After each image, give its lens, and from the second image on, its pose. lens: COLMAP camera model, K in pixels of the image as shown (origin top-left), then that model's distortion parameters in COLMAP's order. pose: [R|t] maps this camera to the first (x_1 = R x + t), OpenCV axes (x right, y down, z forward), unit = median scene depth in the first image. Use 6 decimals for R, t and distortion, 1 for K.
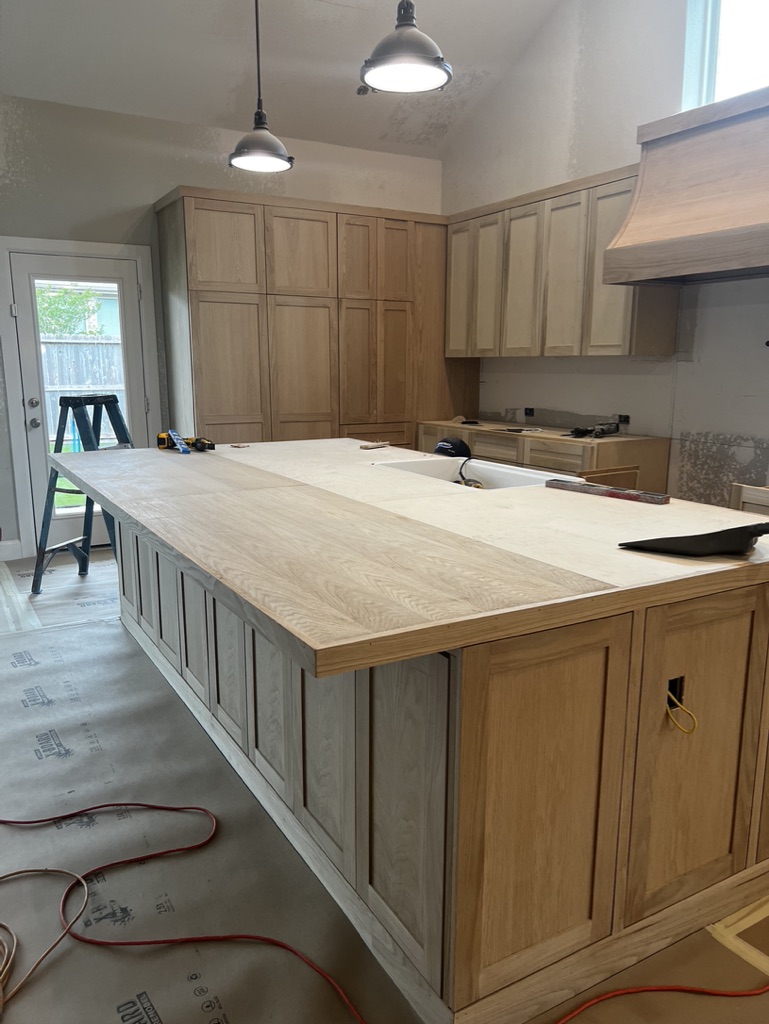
lens RADIAL K [[778.2, 0, 382.5], [0, 778.2, 508.9], [0, 0, 1]] dist [0.001805, -0.016199]
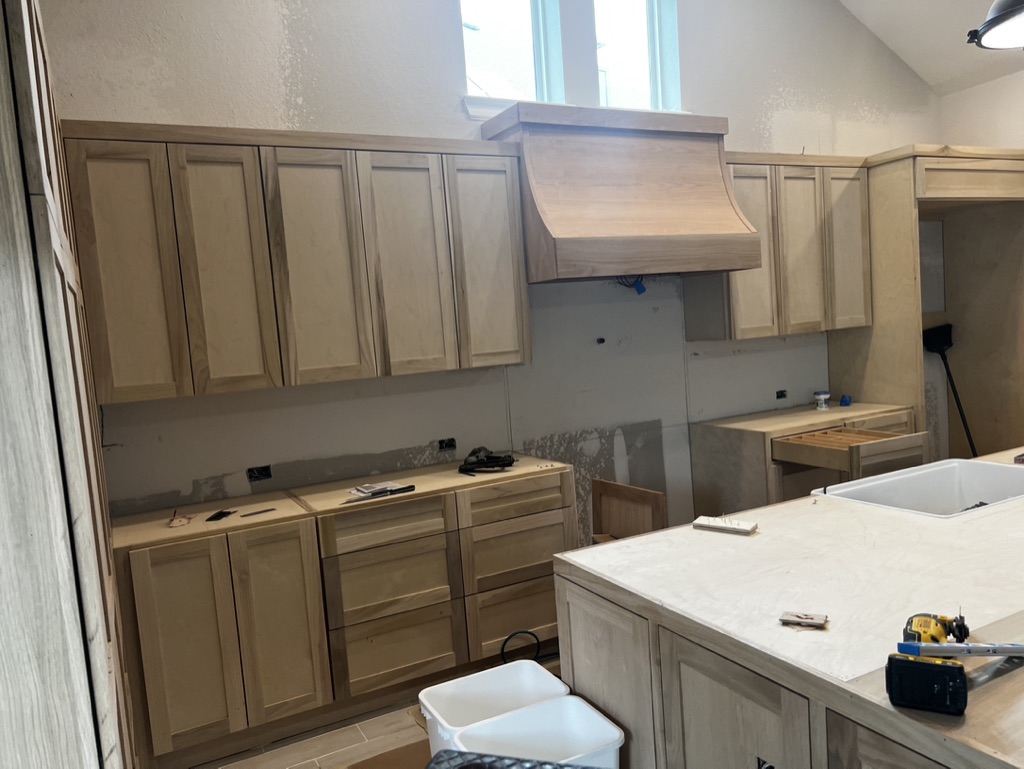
lens RADIAL K [[778.2, 0, 513.3], [0, 778.2, 395.7], [0, 0, 1]] dist [0.001805, -0.016199]
pose [[0.027371, -0.095136, 0.995088, -0.484919], [0.258196, 0.962355, 0.084904, -0.217629], [-0.965705, 0.254603, 0.050904, 0.900094]]
